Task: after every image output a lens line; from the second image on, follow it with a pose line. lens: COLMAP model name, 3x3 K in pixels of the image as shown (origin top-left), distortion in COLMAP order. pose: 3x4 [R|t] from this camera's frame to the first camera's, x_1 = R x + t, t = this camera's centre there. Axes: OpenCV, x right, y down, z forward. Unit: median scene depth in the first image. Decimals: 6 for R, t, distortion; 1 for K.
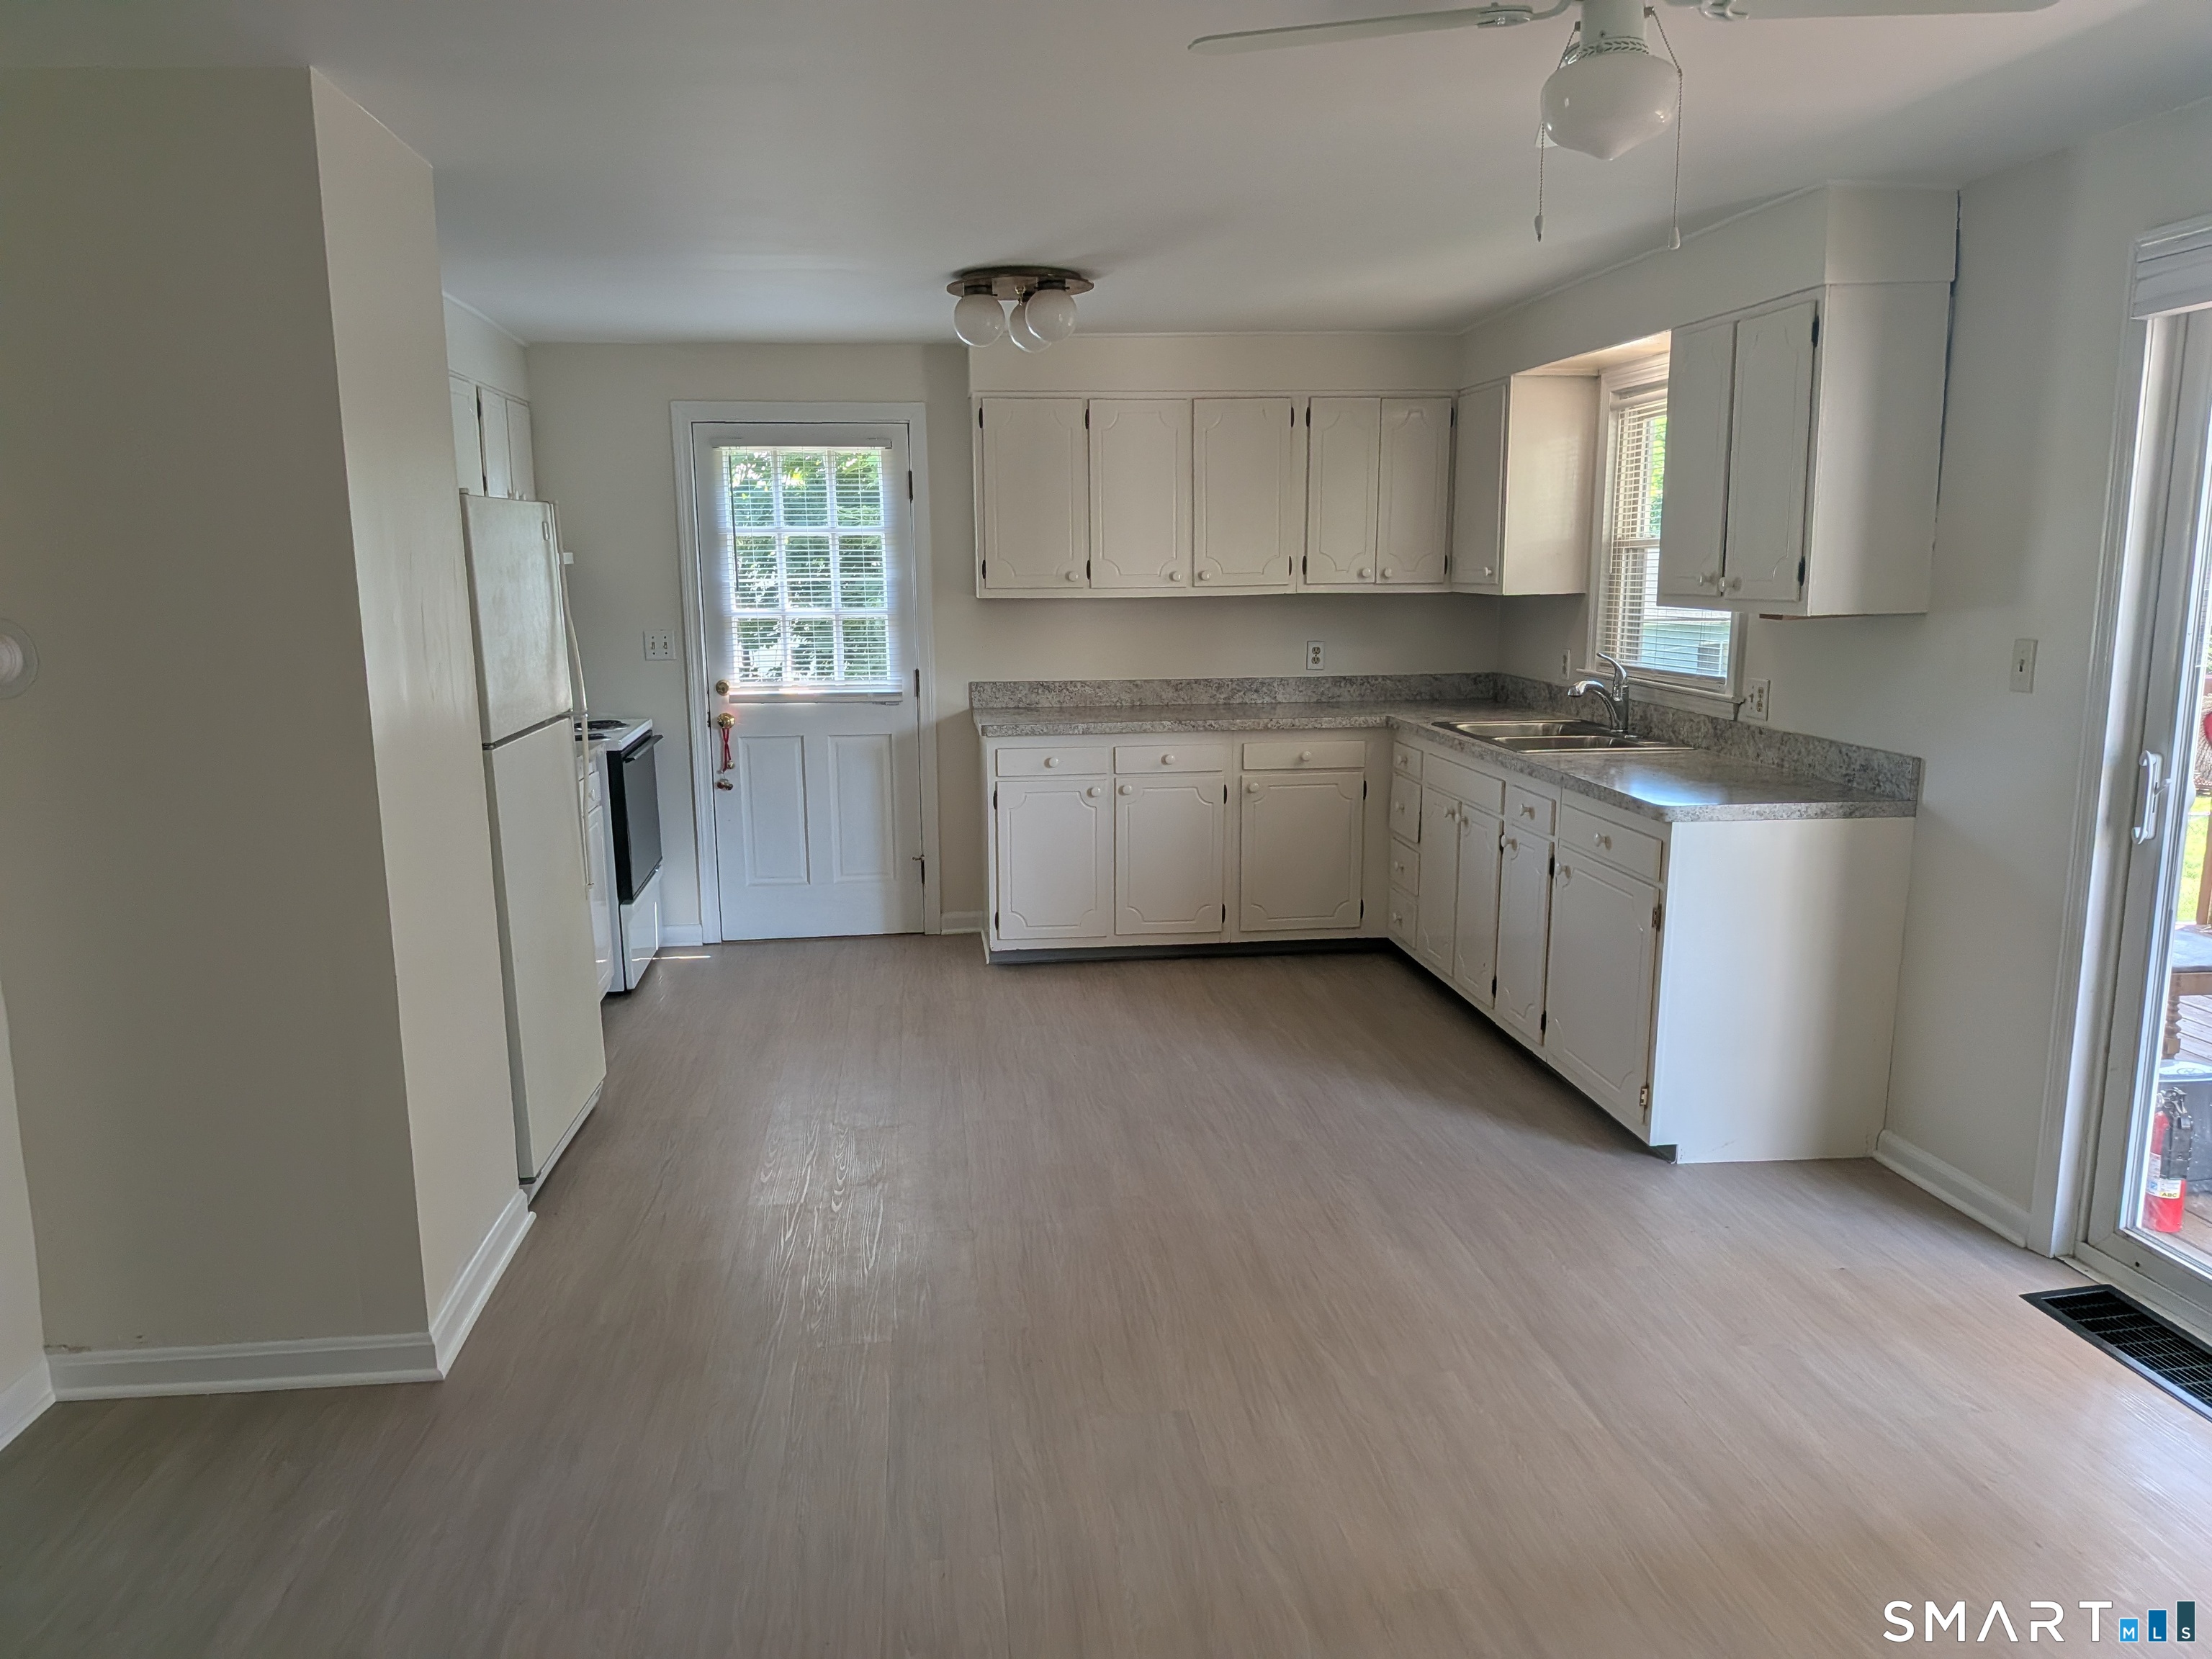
lens RADIAL K [[1621.8, 0, 1081.5], [0, 1621.8, 824.9], [0, 0, 1]] dist [0.067755, -0.091504]
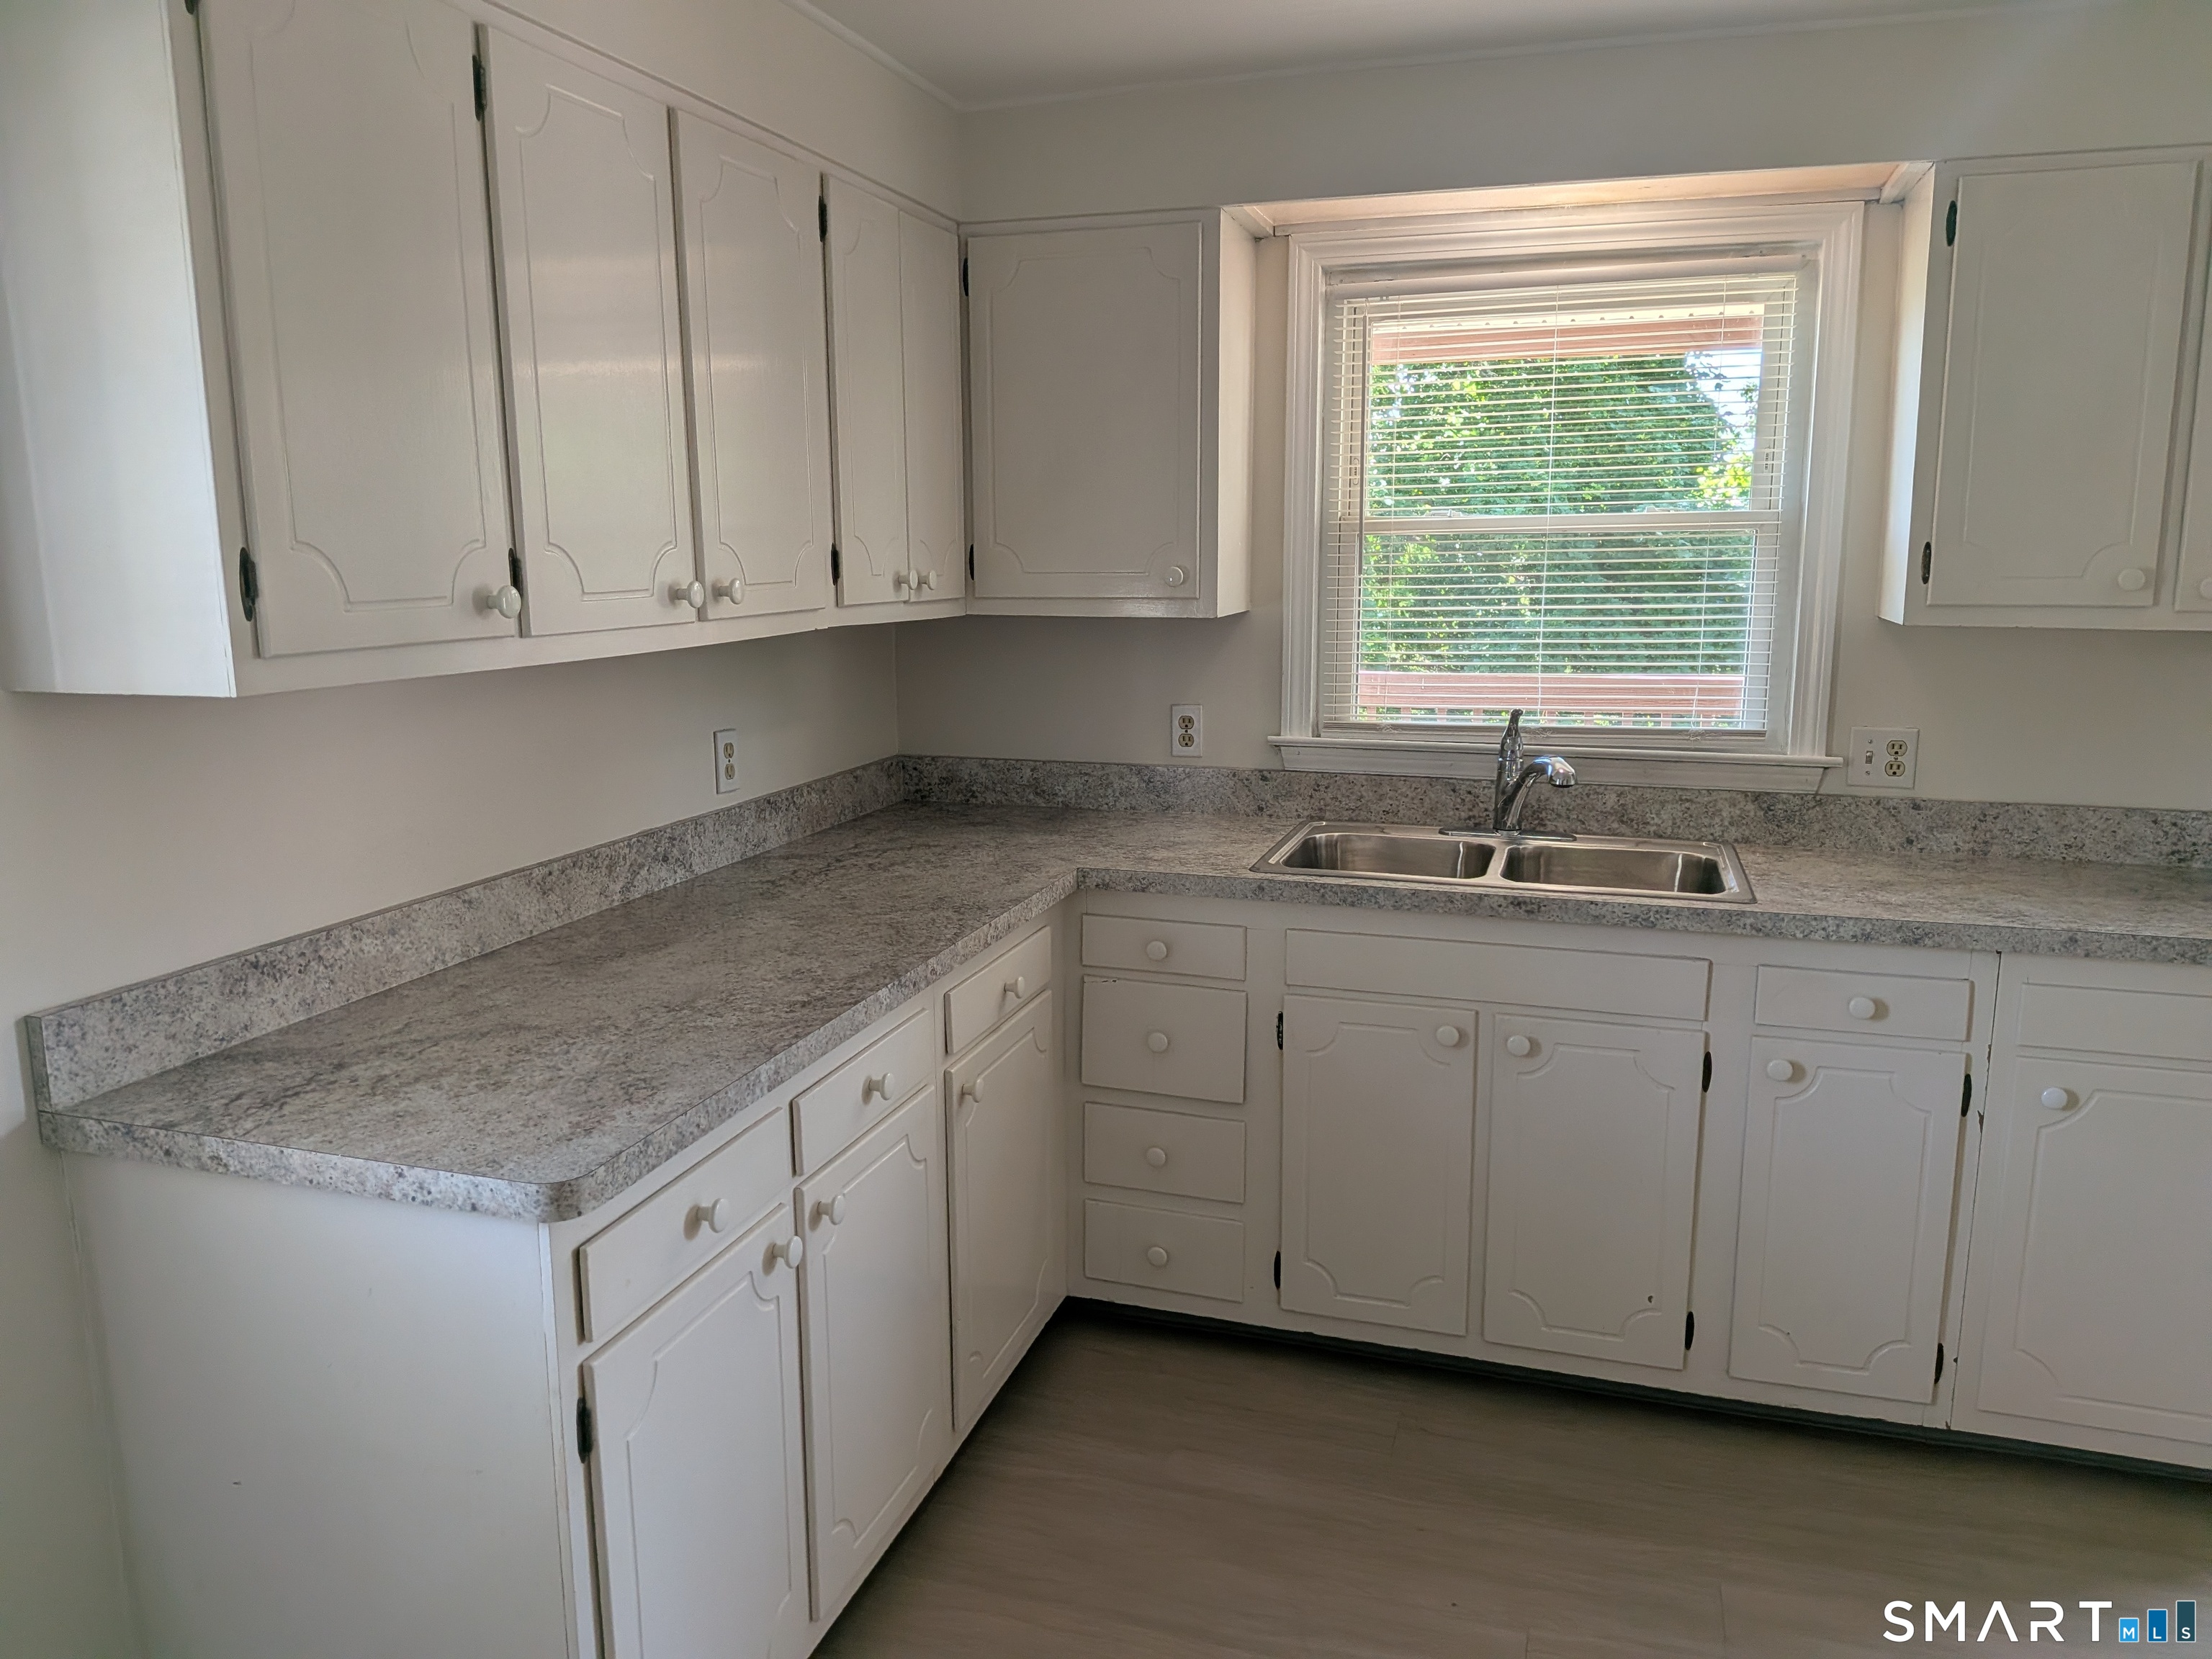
lens RADIAL K [[1621.8, 0, 1081.5], [0, 1621.8, 824.9], [0, 0, 1]] dist [0.067755, -0.091504]
pose [[0.411156, -0.152134, 0.898780, -0.230629], [0.149705, 0.983857, 0.098050, -0.117730], [-0.899188, 0.094238, 0.427294, 0.725947]]
